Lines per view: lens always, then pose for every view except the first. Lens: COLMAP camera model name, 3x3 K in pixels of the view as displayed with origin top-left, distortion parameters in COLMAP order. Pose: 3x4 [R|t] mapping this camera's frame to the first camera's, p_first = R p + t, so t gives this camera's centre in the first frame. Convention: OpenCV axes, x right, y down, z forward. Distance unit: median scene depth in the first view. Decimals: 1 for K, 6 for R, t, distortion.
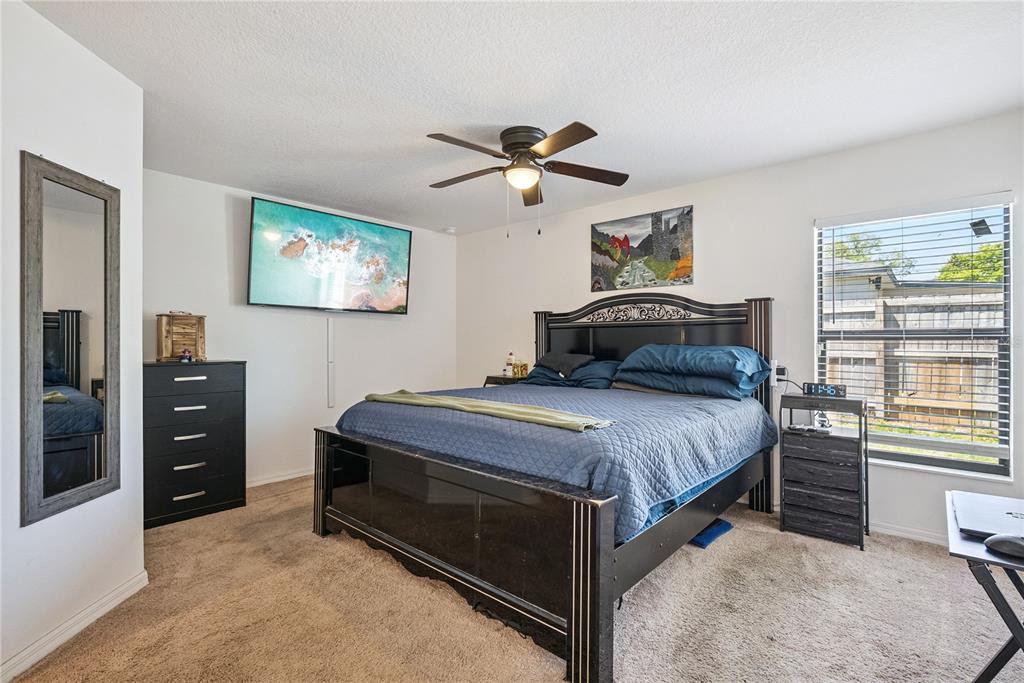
lens RADIAL K [[469.1, 0, 507.2], [0, 469.1, 339.2], [0, 0, 1]] dist [0.011870, 0.000578]
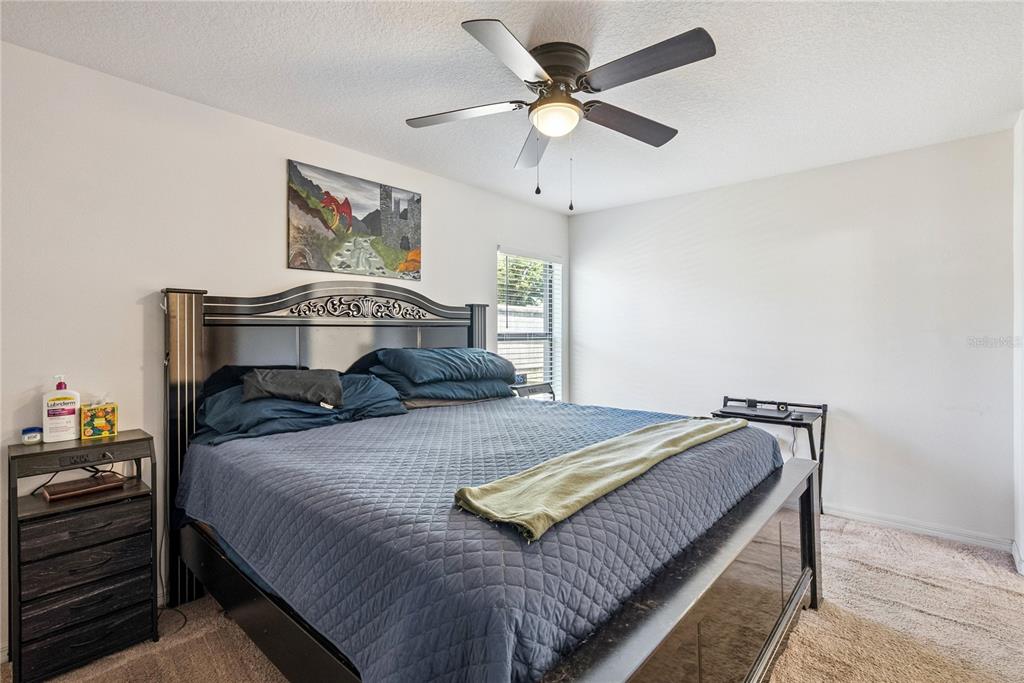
lens RADIAL K [[469.1, 0, 509.8], [0, 469.1, 333.9], [0, 0, 1]] dist [0.011870, 0.000578]
pose [[0.019626, 0.000311, 0.999807, -0.475344], [0.002188, 0.999998, -0.000354, -0.013862], [-0.999805, 0.002195, 0.019626, 0.757776]]
